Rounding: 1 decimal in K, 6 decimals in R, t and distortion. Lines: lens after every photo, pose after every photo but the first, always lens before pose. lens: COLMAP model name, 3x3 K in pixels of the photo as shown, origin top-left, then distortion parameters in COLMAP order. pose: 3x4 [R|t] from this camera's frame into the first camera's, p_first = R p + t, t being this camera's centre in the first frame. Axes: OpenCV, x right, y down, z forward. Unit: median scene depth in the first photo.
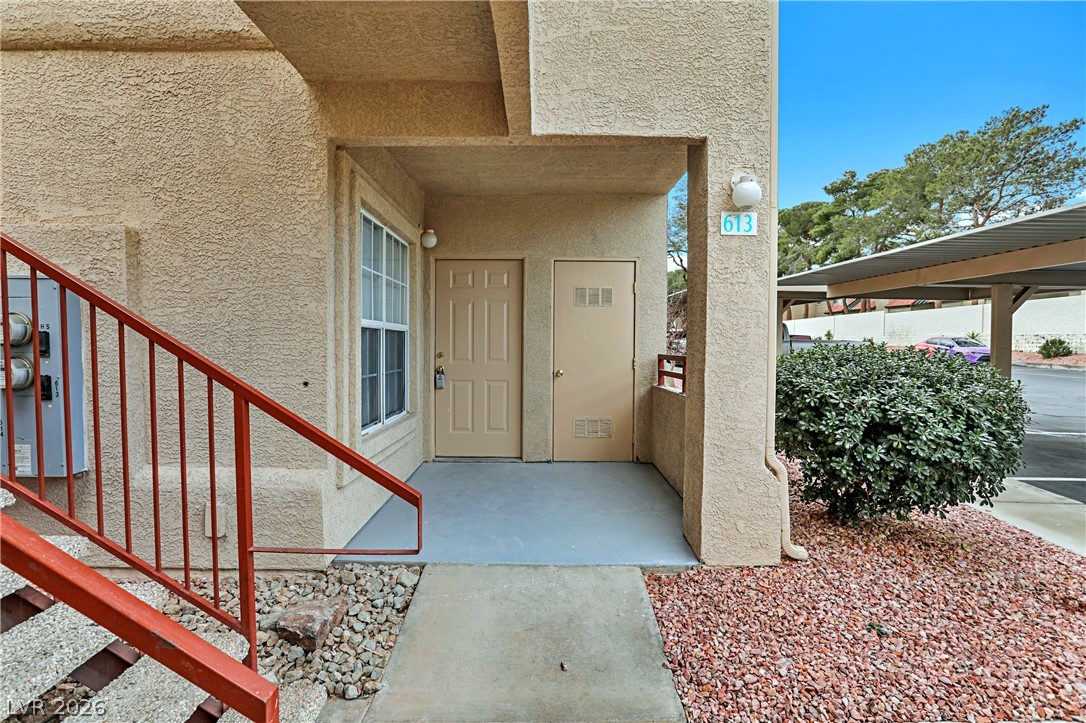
lens RADIAL K [[564.7, 0, 541.9], [0, 564.7, 375.7], [0, 0, 1]] dist [-0.062976, 0.036164]
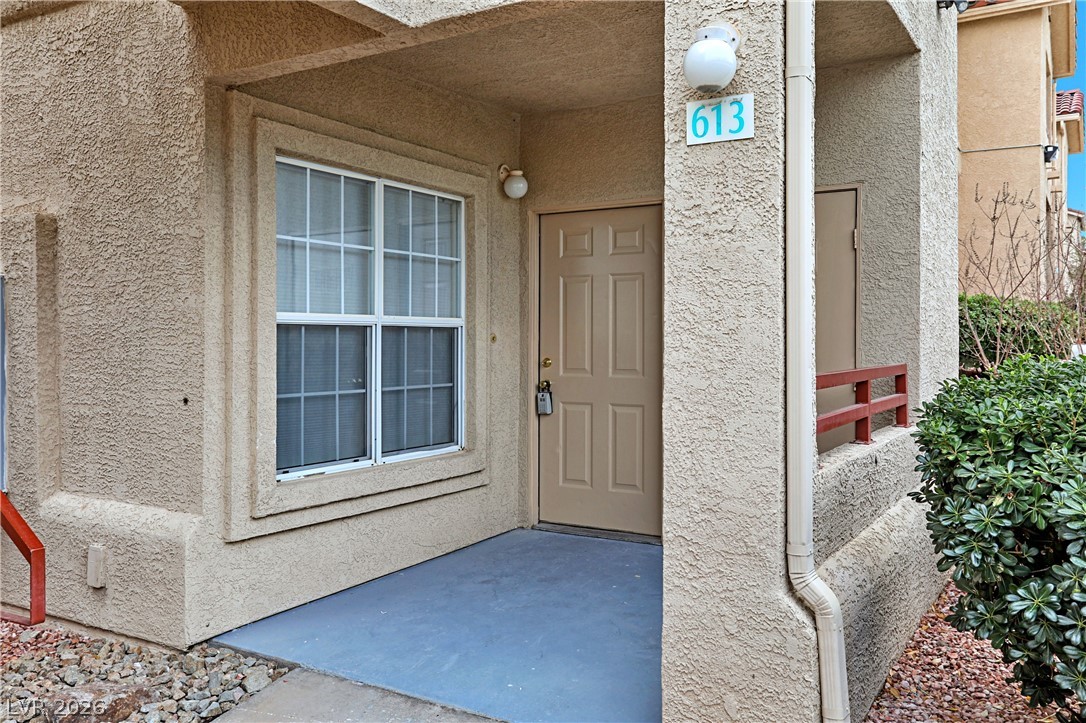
lens RADIAL K [[934.6, 0, 540.8], [0, 934.6, 356.4], [0, 0, 1]] dist [-0.010899, 0.059489]
pose [[0.843686, 0.003398, -0.536827, 0.683413], [-0.023994, 0.999219, -0.031383, -0.018242], [0.536301, 0.039358, 0.843109, 0.178069]]
